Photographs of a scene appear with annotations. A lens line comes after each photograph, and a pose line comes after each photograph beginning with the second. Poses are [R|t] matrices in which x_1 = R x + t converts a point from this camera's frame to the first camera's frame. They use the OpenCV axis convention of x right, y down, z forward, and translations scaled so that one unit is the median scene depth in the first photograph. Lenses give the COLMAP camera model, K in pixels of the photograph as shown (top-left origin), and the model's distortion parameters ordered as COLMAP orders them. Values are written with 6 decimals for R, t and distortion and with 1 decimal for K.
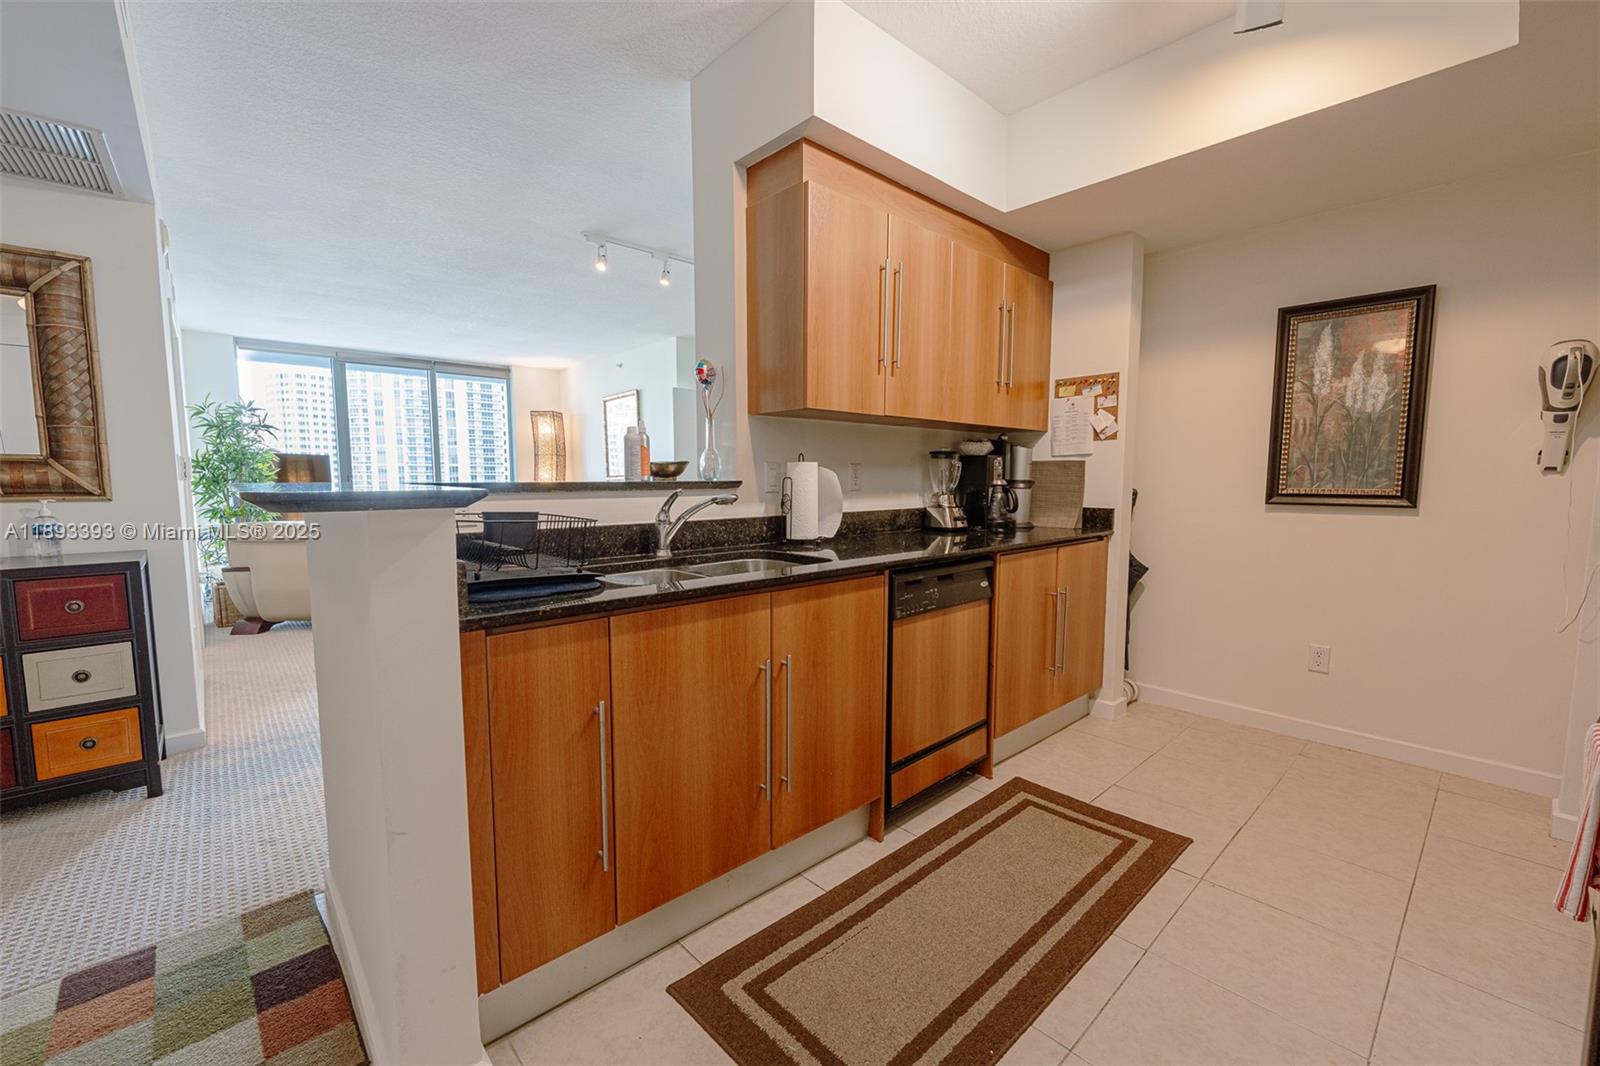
lens RADIAL K [[657.3, 0, 805.1], [0, 657.3, 539.2], [0, 0, 1]] dist [-0.001044, -0.000841]
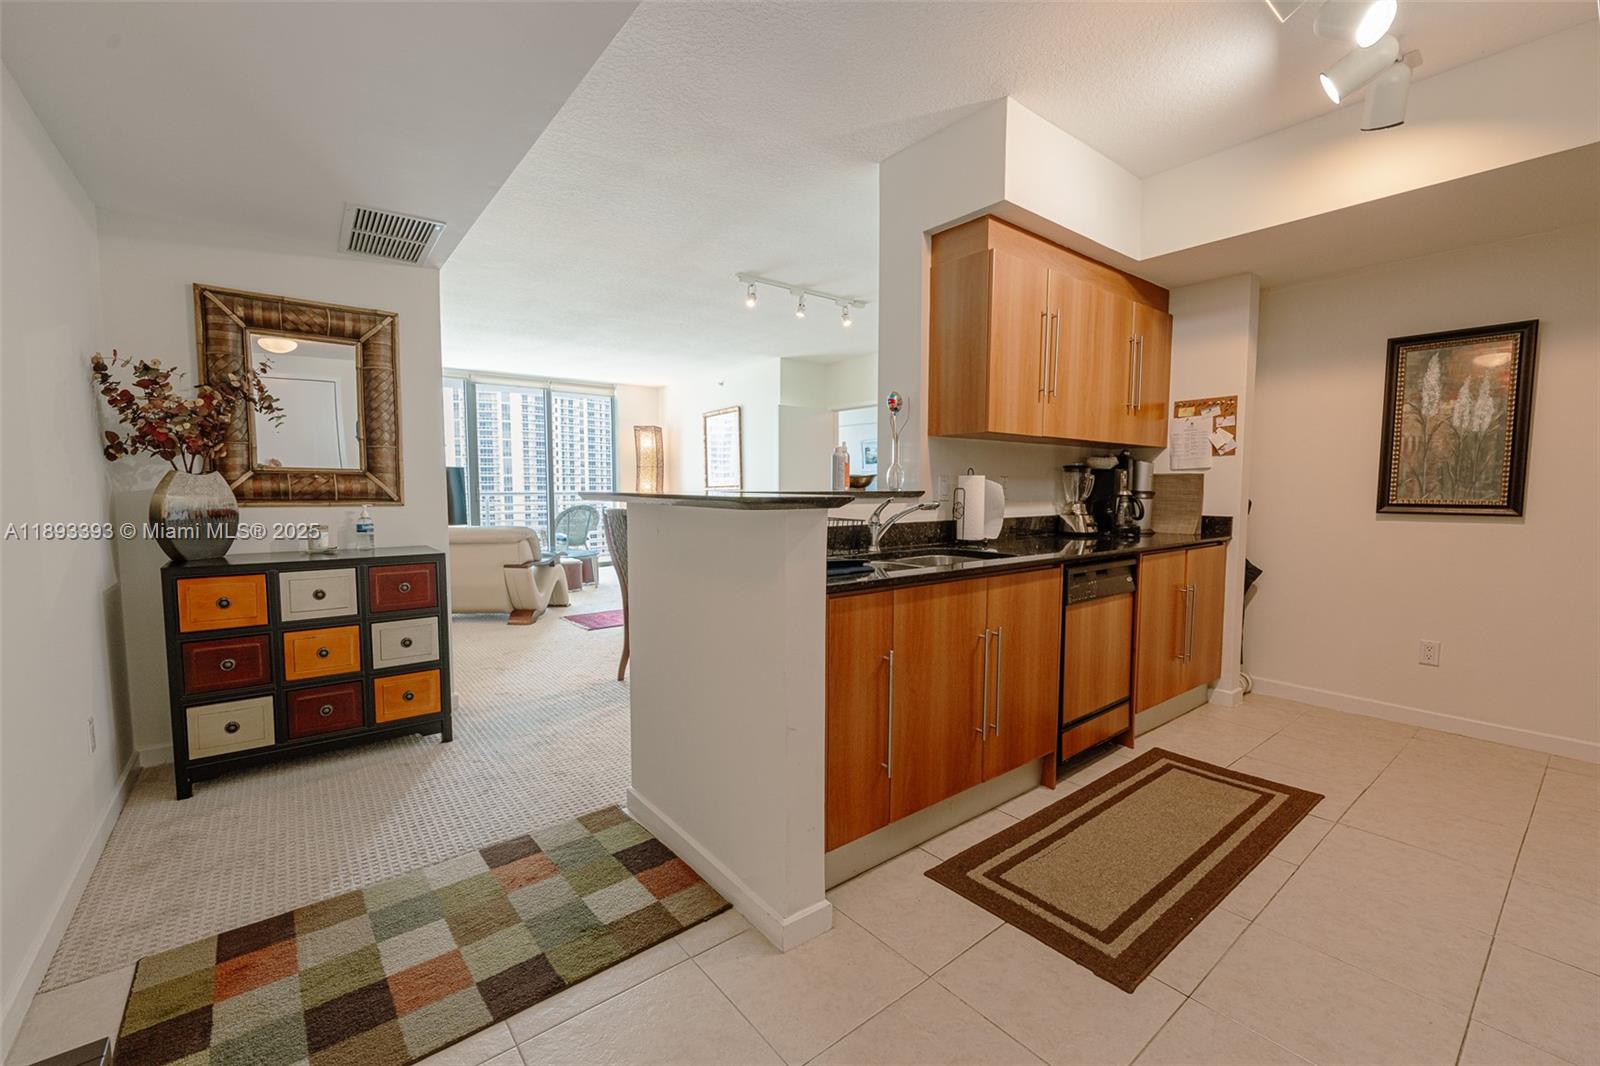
lens RADIAL K [[672.9, 0, 798.8], [0, 672.9, 537.5], [0, 0, 1]] dist [0.000884, -0.001856]
pose [[0.997666, 0.006908, -0.067936, -0.213115], [-0.008328, 0.999752, -0.020642, 0.021099], [0.067777, 0.021160, 0.997476, -0.217743]]
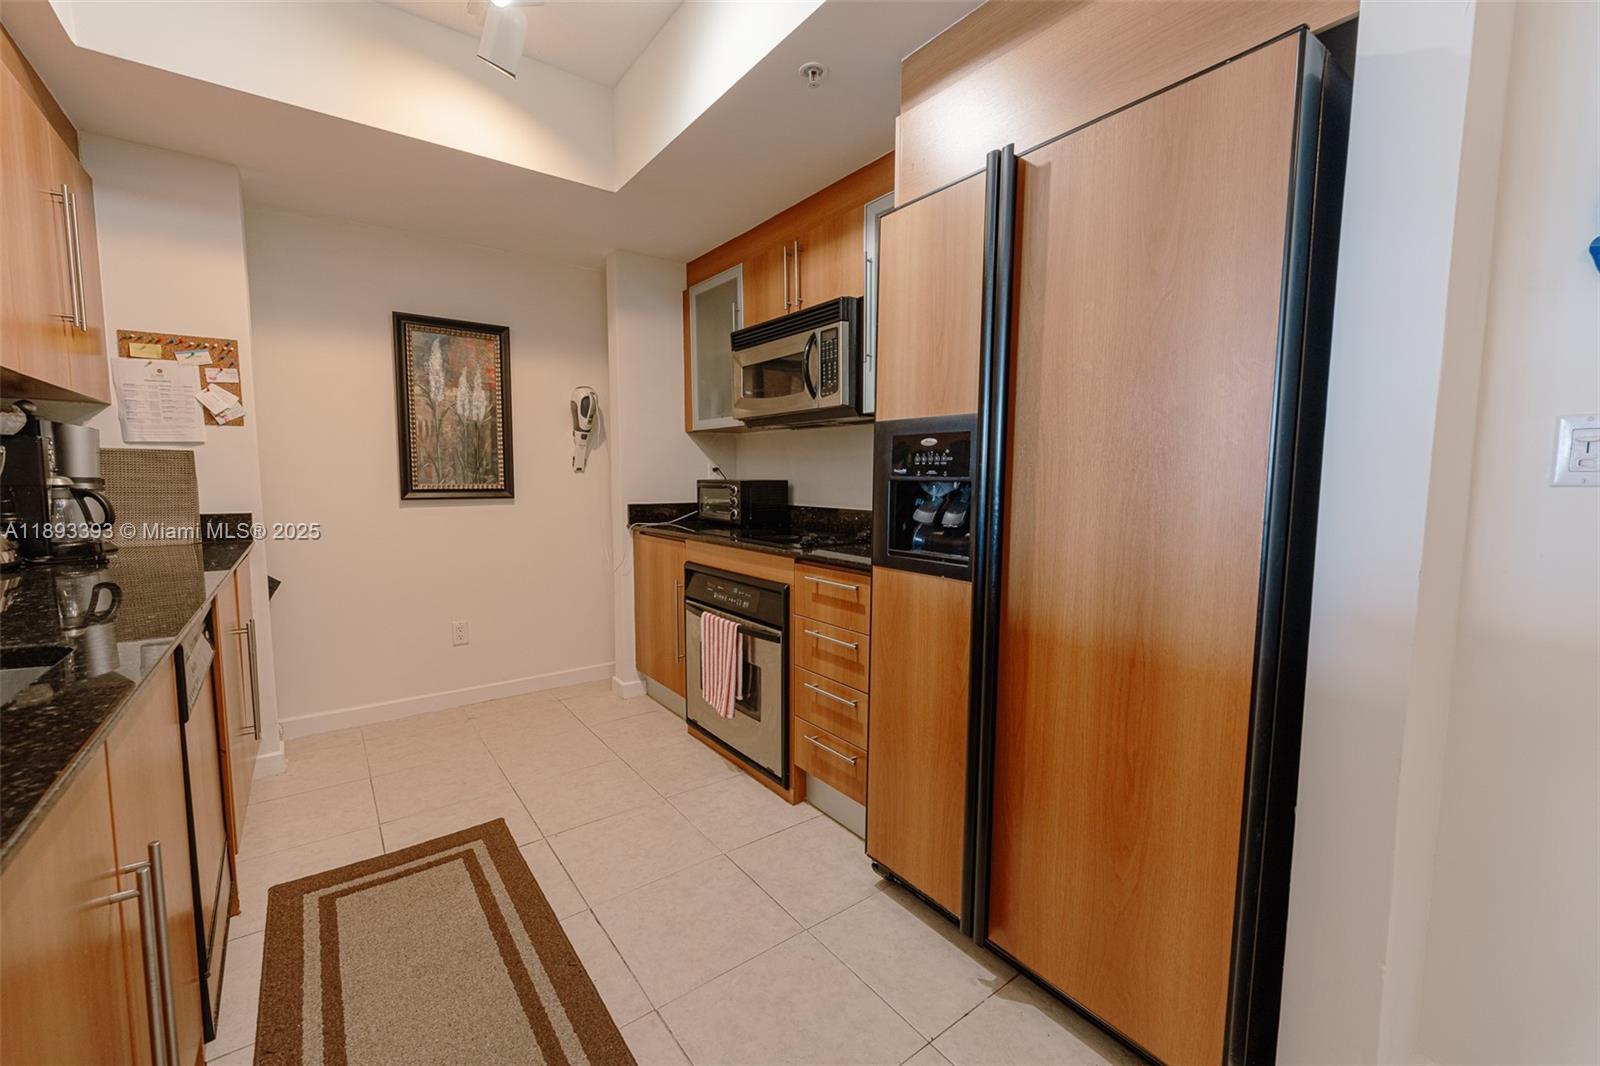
lens RADIAL K [[648.2, 0, 800.2], [0, 648.2, 535.5], [0, 0, 1]] dist [-0.000688, -0.000260]
pose [[0.092844, -0.091663, 0.991452, -0.279376], [0.090471, 0.992411, 0.083279, -0.028252], [-0.991562, 0.081966, 0.100432, 0.301073]]
